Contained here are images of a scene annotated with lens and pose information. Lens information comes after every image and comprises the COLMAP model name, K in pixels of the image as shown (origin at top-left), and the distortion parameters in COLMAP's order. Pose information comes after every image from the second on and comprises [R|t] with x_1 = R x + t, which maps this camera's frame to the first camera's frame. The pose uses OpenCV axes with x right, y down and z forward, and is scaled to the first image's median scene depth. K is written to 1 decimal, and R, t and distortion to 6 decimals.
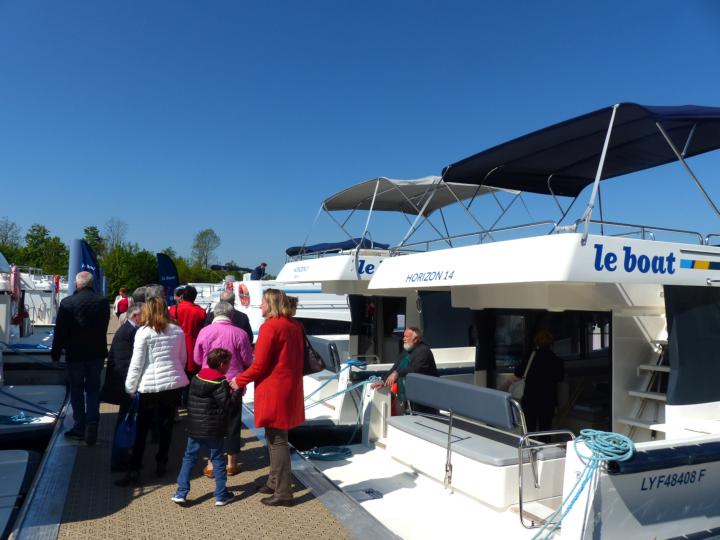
lens RADIAL K [[554.0, 0, 359.5], [0, 554.0, 271.0], [0, 0, 1]] dist [-0.004676, -0.002980]
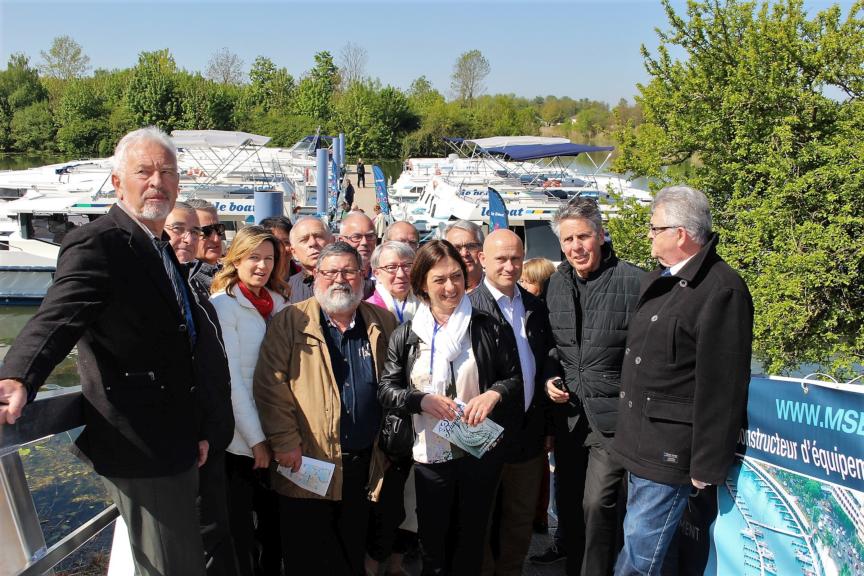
lens RADIAL K [[886.3, 0, 434.8], [0, 886.3, 288.5], [0, 0, 1]] dist [-0.076372, 0.000000]
pose [[0.945596, 0.051055, -0.321313, 0.070604], [0.020545, 0.976268, 0.215588, -0.026557], [0.324694, -0.210460, 0.922106, -0.144706]]
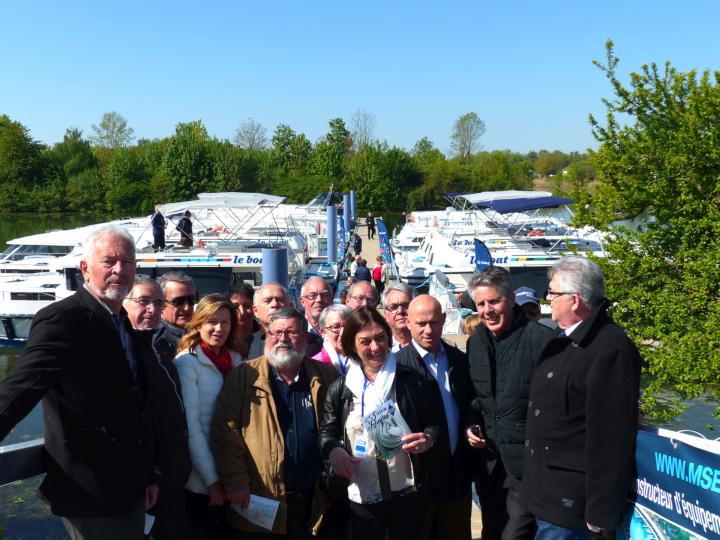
lens RADIAL K [[797.2, 0, 355.6], [0, 797.2, 268.5], [0, 0, 1]] dist [-0.003910, 0.000000]
pose [[0.906647, 0.011541, -0.421732, 0.073646], [0.052329, 0.988830, 0.139558, -0.027484], [0.418632, -0.148599, 0.895916, -0.144655]]
